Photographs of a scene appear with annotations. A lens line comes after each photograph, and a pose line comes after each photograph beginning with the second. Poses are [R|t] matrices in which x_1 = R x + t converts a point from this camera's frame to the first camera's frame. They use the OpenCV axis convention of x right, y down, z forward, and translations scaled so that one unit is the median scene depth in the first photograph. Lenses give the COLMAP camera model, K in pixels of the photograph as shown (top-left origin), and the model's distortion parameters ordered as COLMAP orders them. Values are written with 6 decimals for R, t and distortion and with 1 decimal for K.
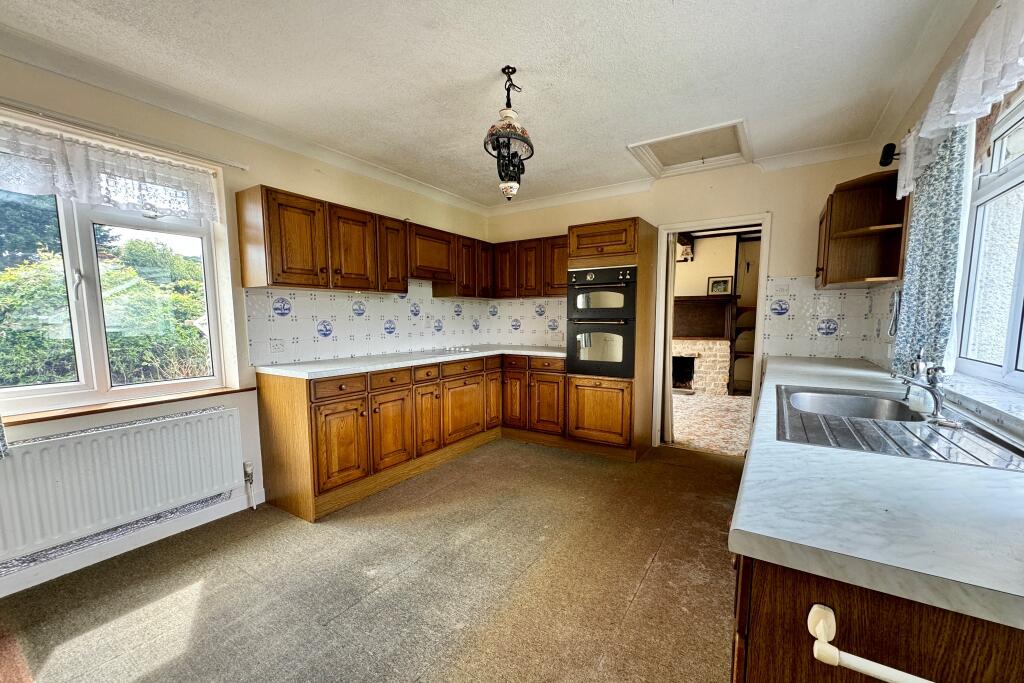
lens RADIAL K [[408.6, 0, 510.9], [0, 408.6, 362.5], [0, 0, 1]] dist [-0.008820, 0.000605]
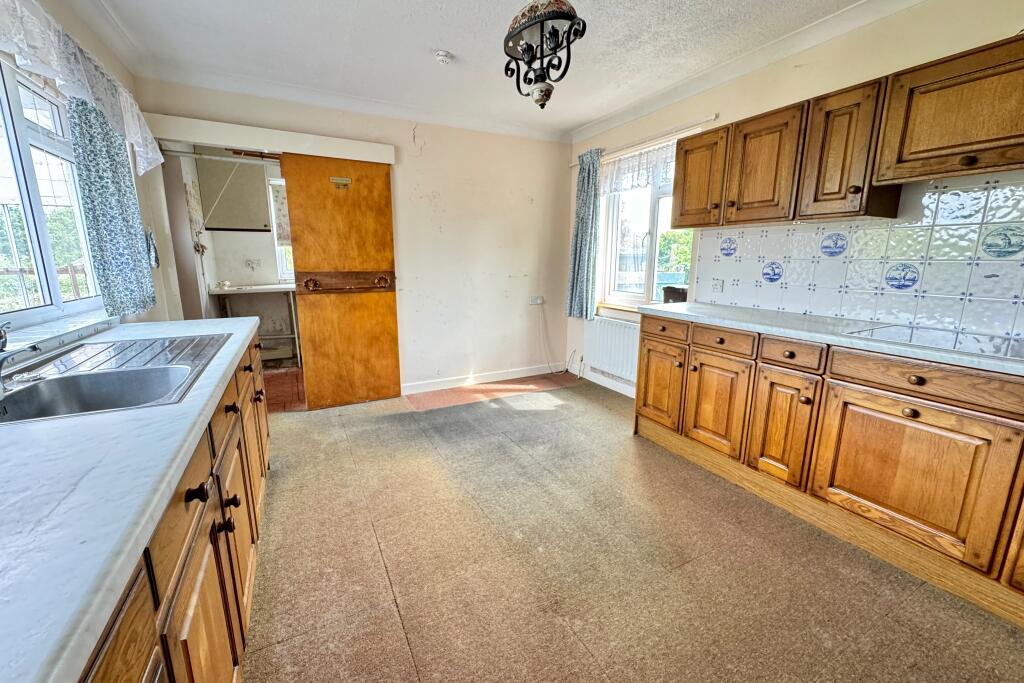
lens RADIAL K [[408.6, 0, 511.3], [0, 408.6, 339.5], [0, 0, 1]] dist [-0.008820, 0.000605]
pose [[-0.496120, 0.176224, -0.850182, 0.841145], [-0.093057, 0.962754, 0.253860, -0.178663], [0.863253, 0.205060, -0.461243, 1.526968]]
